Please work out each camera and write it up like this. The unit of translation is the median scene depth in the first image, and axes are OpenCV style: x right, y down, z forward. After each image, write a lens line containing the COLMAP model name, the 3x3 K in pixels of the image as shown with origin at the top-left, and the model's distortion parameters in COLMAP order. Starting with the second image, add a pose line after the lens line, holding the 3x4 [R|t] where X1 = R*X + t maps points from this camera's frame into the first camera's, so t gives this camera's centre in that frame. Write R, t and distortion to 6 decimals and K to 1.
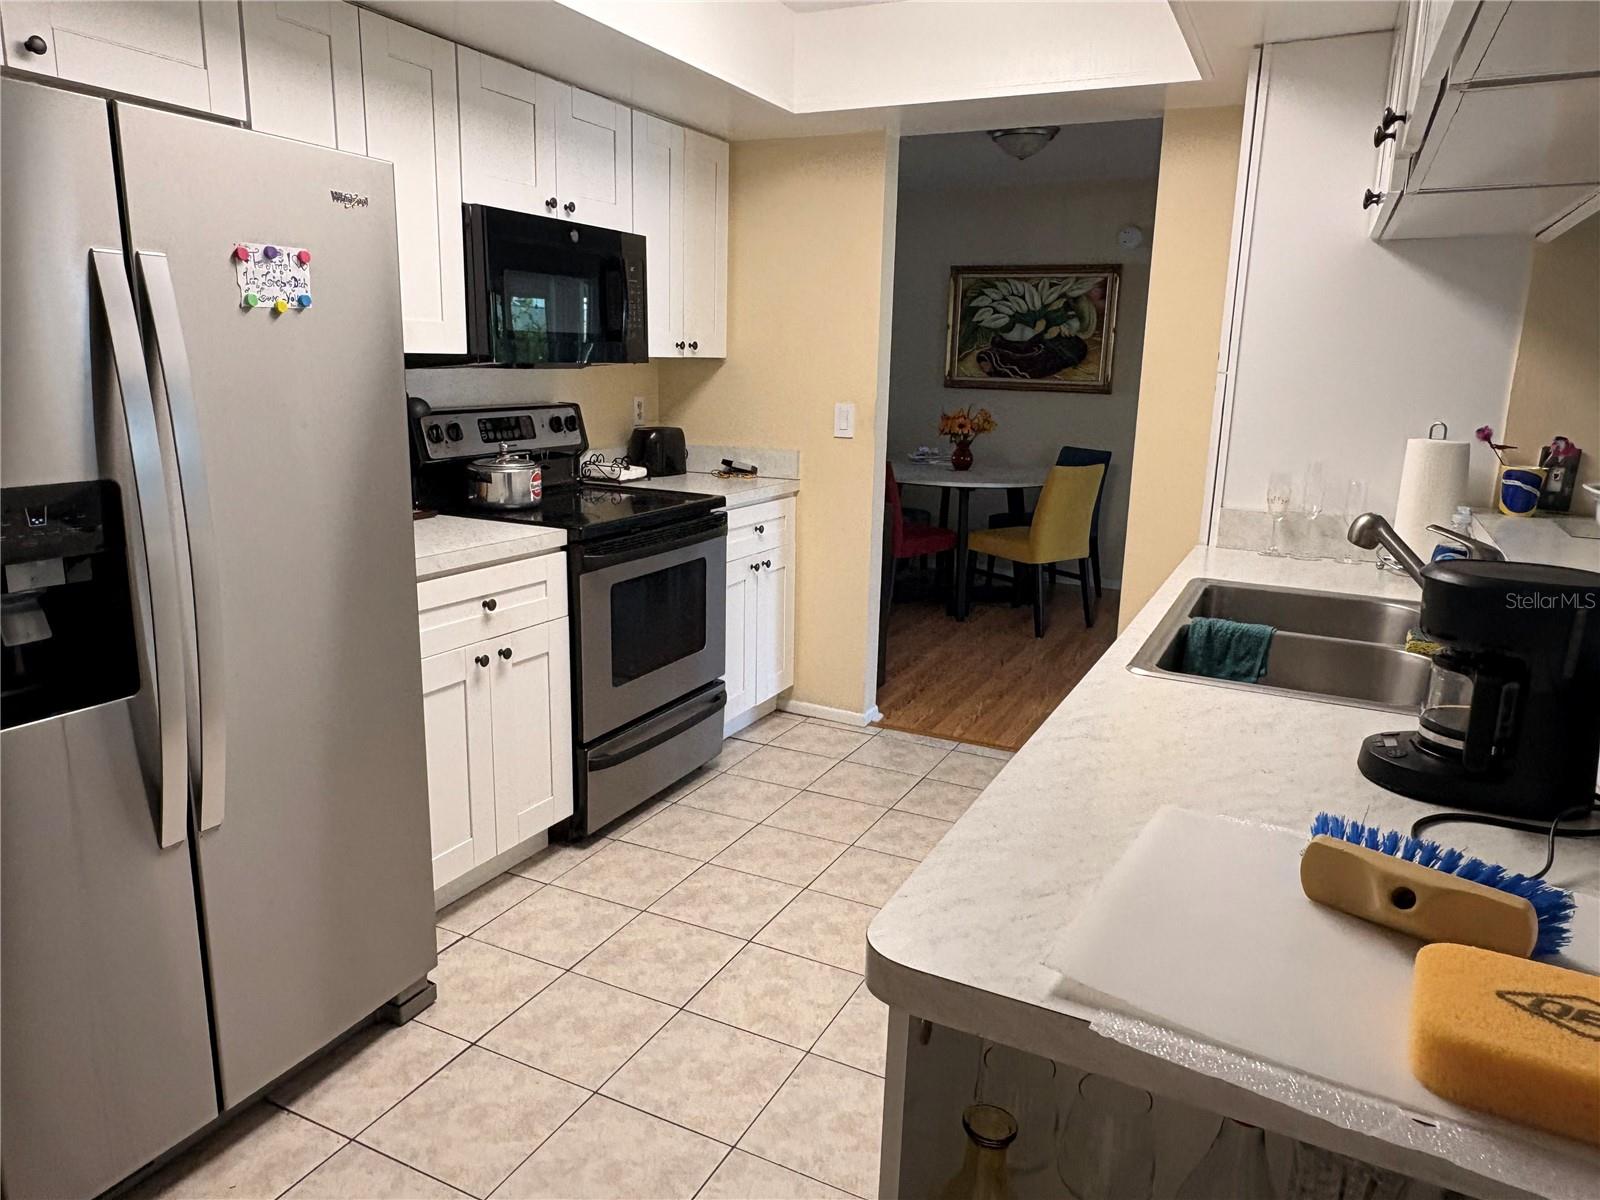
lens RADIAL K [[1072.8, 0, 799.5], [0, 1072.8, 599.8], [0, 0, 1]] dist [-0.002720, -0.000309]
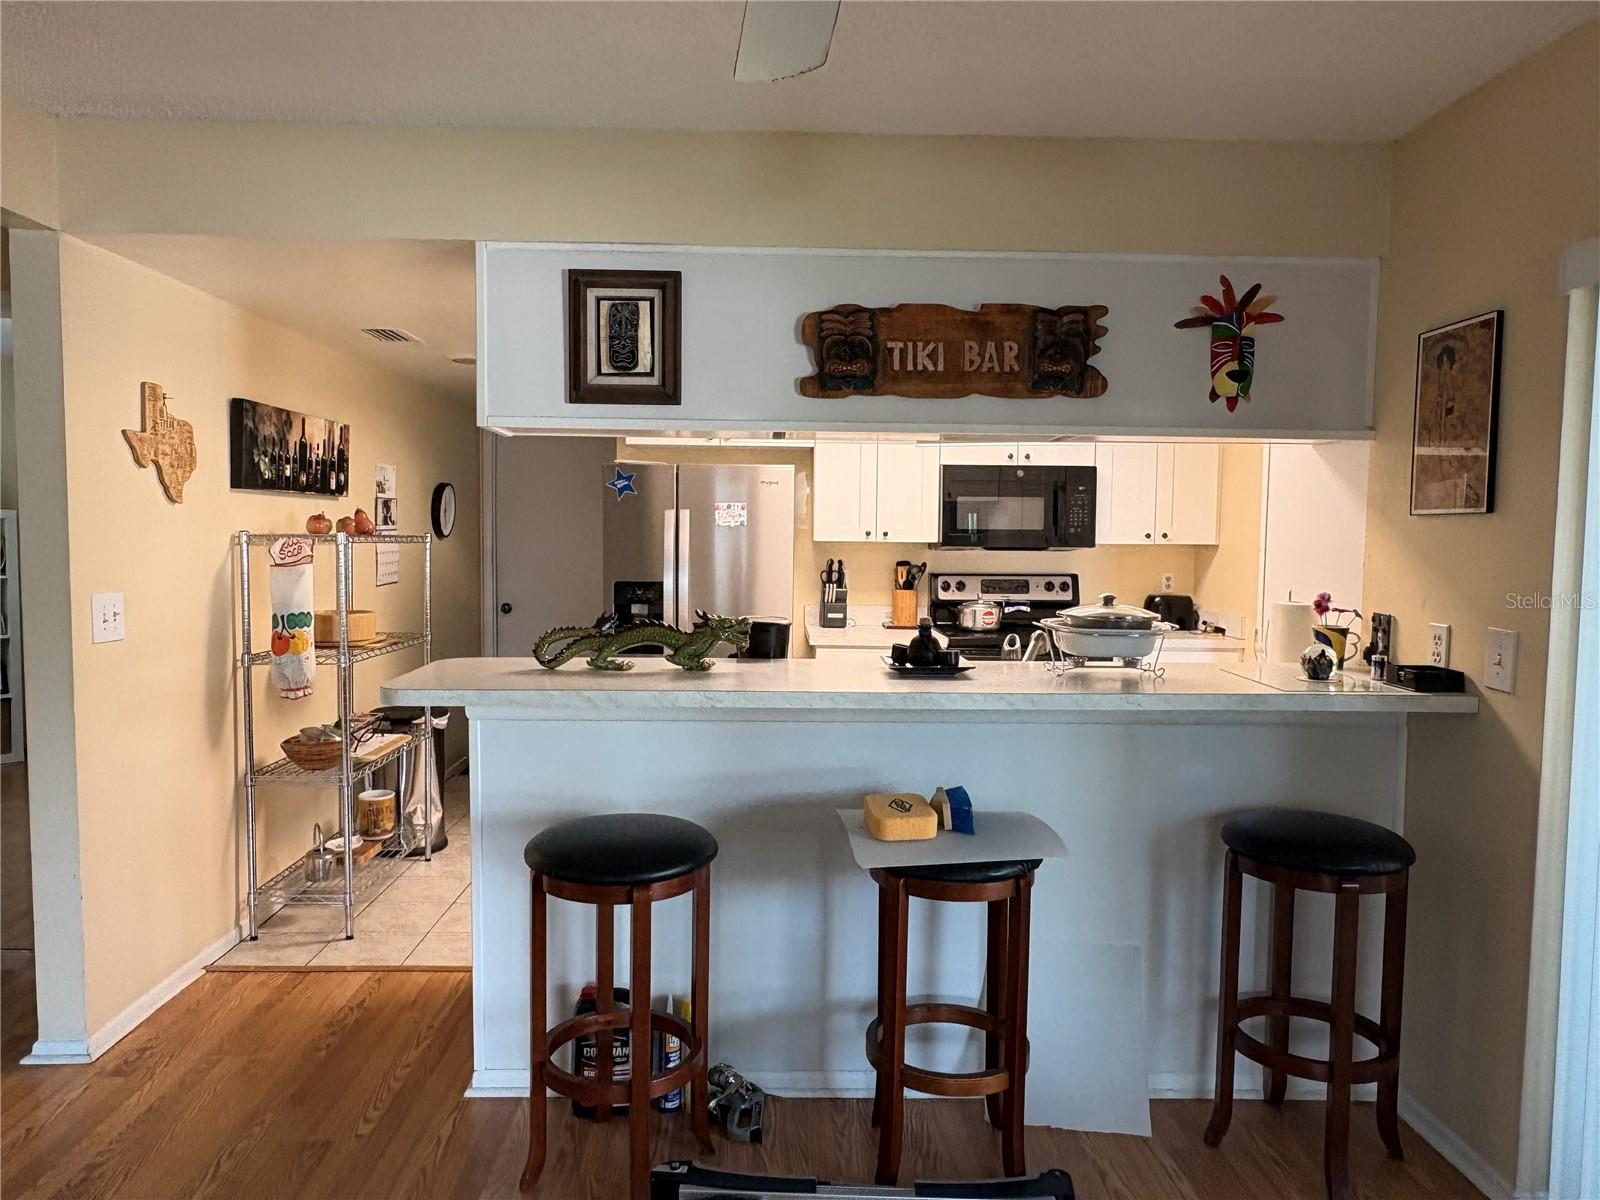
lens RADIAL K [[1072.8, 0, 800.3], [0, 1072.8, 597.5], [0, 0, 1]] dist [-0.002720, -0.000309]
pose [[0.464778, 0.042069, -0.884427, 0.983273], [-0.193217, 0.979617, -0.054941, 0.007757], [0.864088, 0.196422, 0.463433, -0.031570]]
